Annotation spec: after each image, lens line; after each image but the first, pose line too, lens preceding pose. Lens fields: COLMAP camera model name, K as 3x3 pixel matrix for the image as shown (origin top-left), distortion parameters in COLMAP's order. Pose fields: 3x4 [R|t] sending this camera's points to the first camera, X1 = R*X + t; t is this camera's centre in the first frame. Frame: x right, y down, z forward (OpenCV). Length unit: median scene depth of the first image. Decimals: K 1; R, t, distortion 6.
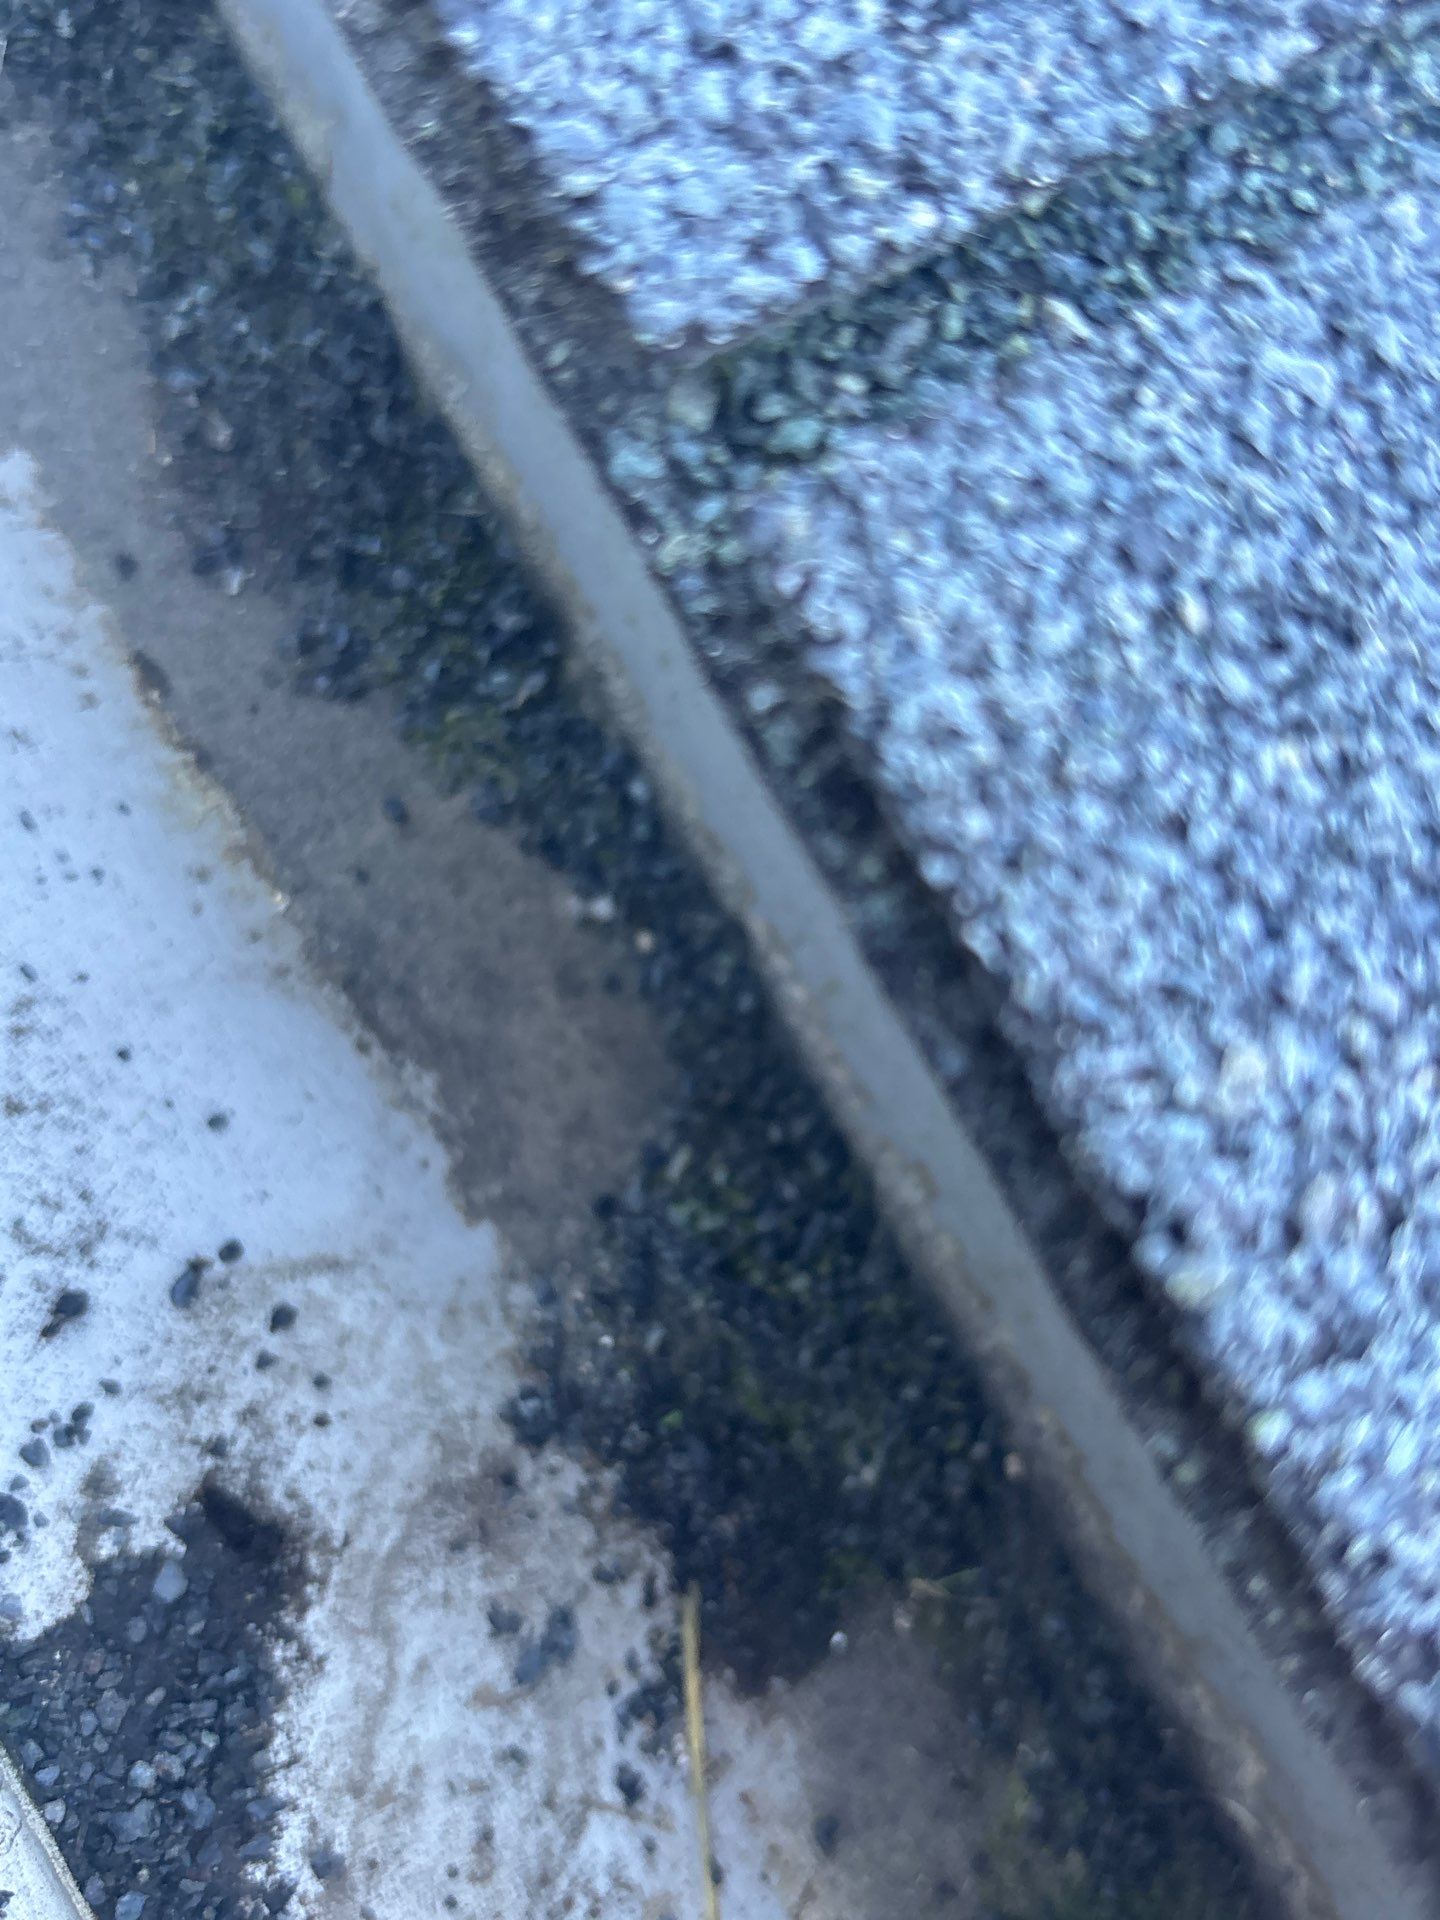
lens RADIAL K [[1406.2, 0, 716.6], [0, 1406.2, 970.8], [0, 0, 1]] dist [0.008911, -0.038853]
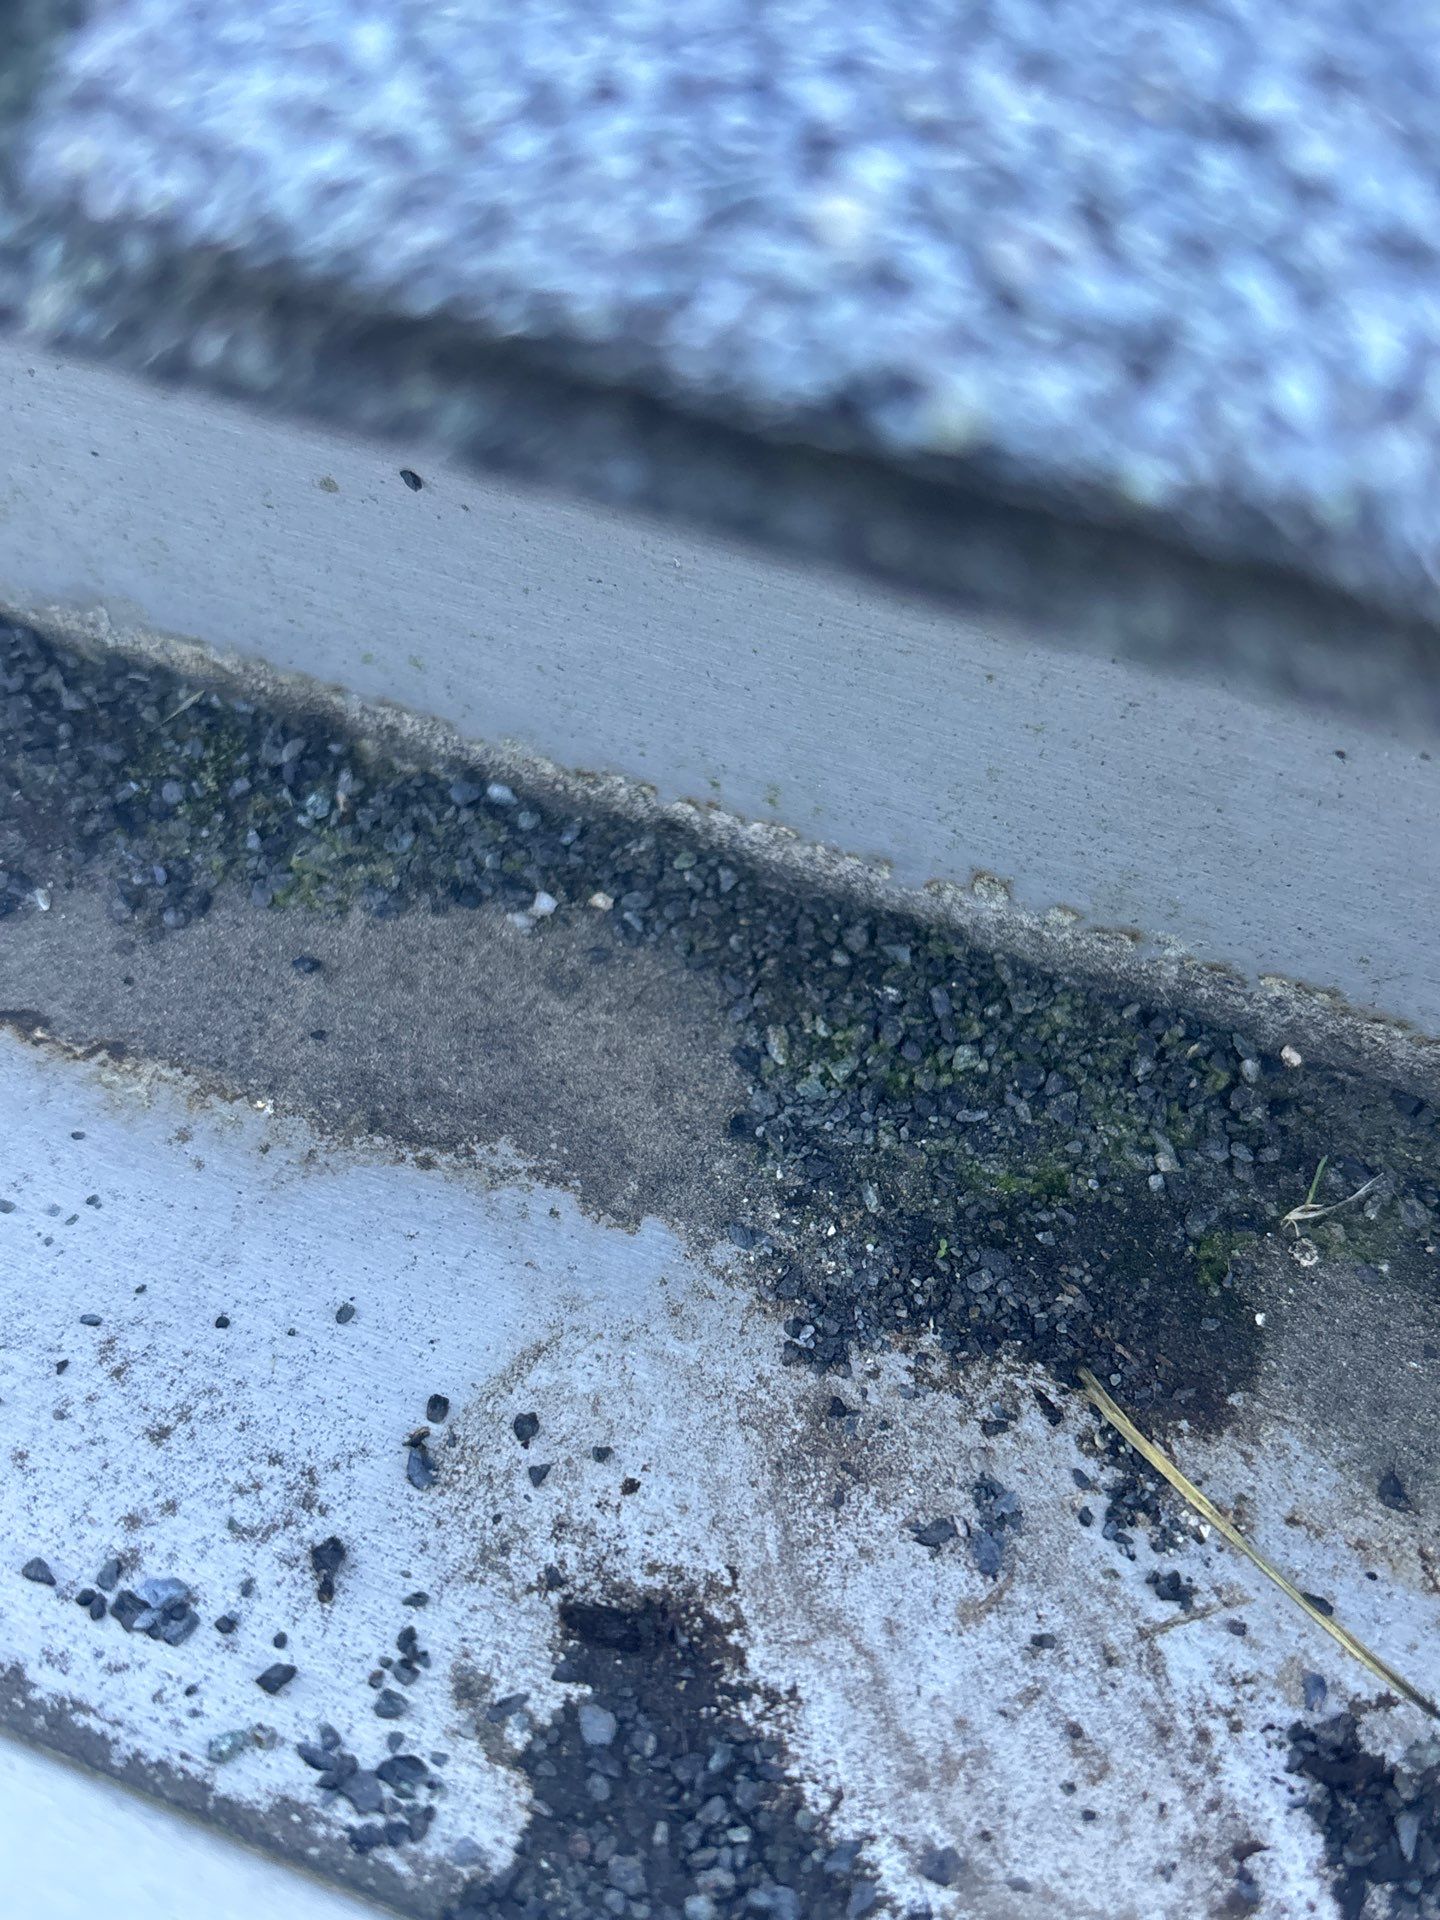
lens RADIAL K [[1433.0, 0, 720.0], [0, 1433.0, 960.0], [0, 0, 1]] dist [0.034733, -0.088752]
pose [[0.742929, -0.668107, -0.041111, 0.026613], [0.660752, 0.741803, -0.114608, 0.217813], [0.107067, 0.057982, 0.992560, 0.073993]]
